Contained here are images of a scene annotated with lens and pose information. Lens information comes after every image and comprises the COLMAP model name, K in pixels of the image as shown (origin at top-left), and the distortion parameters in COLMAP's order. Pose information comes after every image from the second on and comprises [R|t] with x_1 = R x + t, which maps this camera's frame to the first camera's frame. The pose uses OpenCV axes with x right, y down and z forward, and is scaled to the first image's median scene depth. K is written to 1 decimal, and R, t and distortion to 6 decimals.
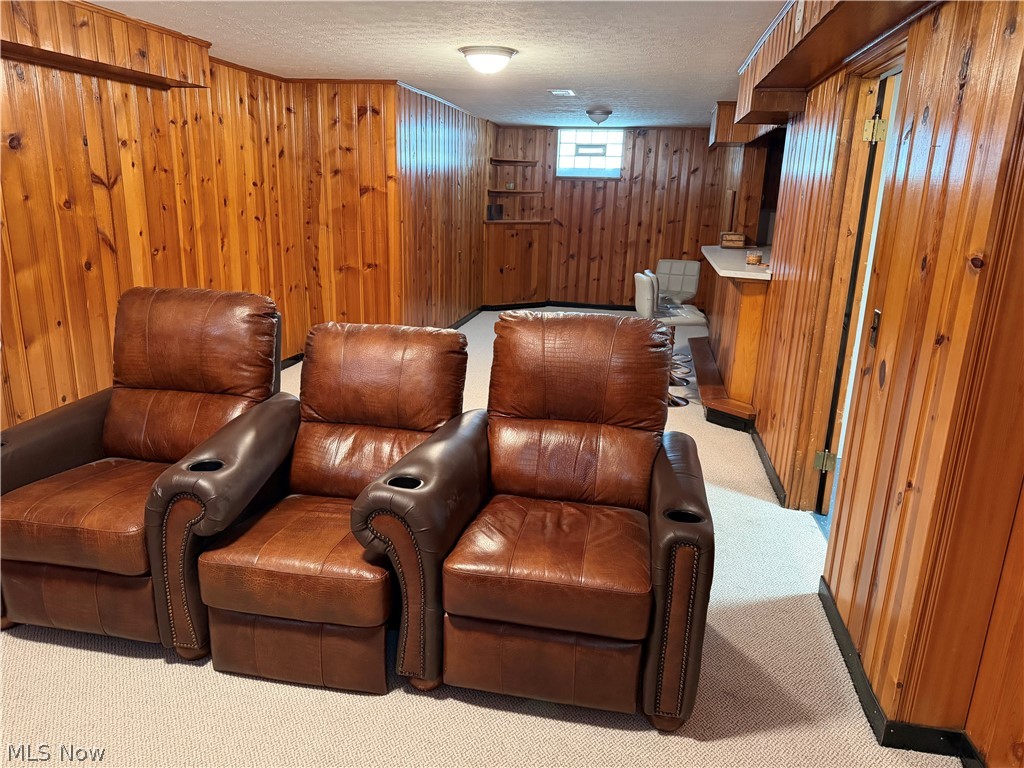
lens RADIAL K [[708.5, 0, 503.9], [0, 708.5, 386.5], [0, 0, 1]] dist [0.084165, -0.000753]
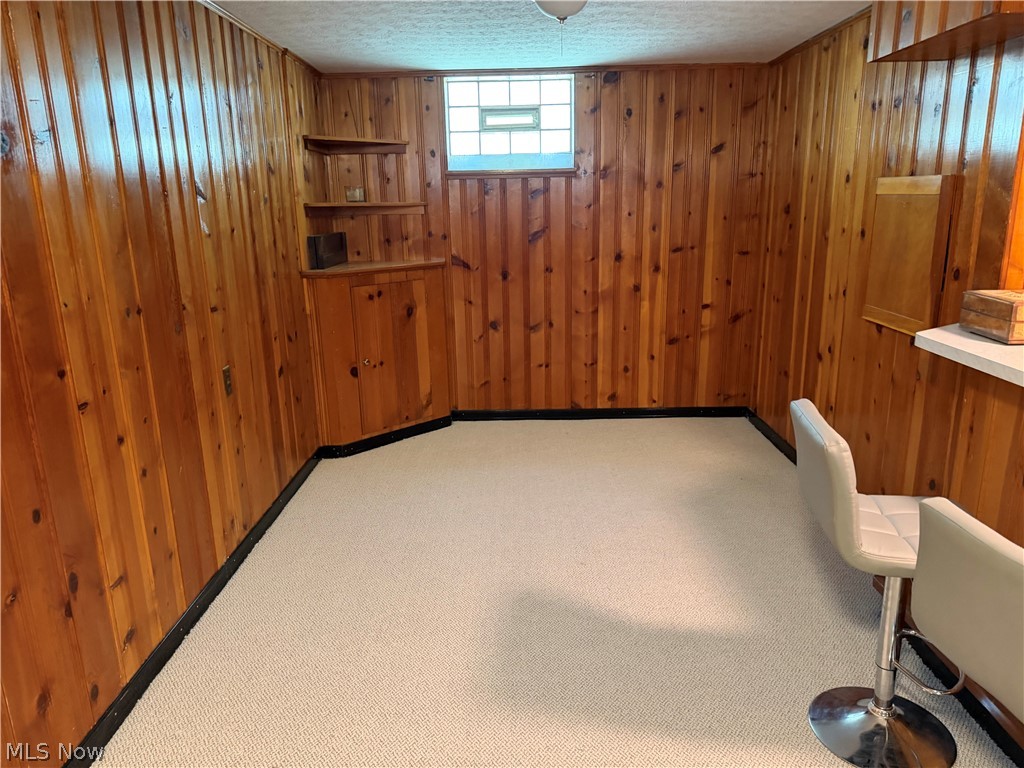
lens RADIAL K [[708.5, 0, 521.0], [0, 708.5, 384.1], [0, 0, 1]] dist [0.084165, -0.000753]
pose [[0.979933, -0.095454, 0.174982, 0.021707], [0.098478, 0.995102, -0.008661, -0.137555], [-0.173299, 0.025719, 0.984533, 0.503892]]
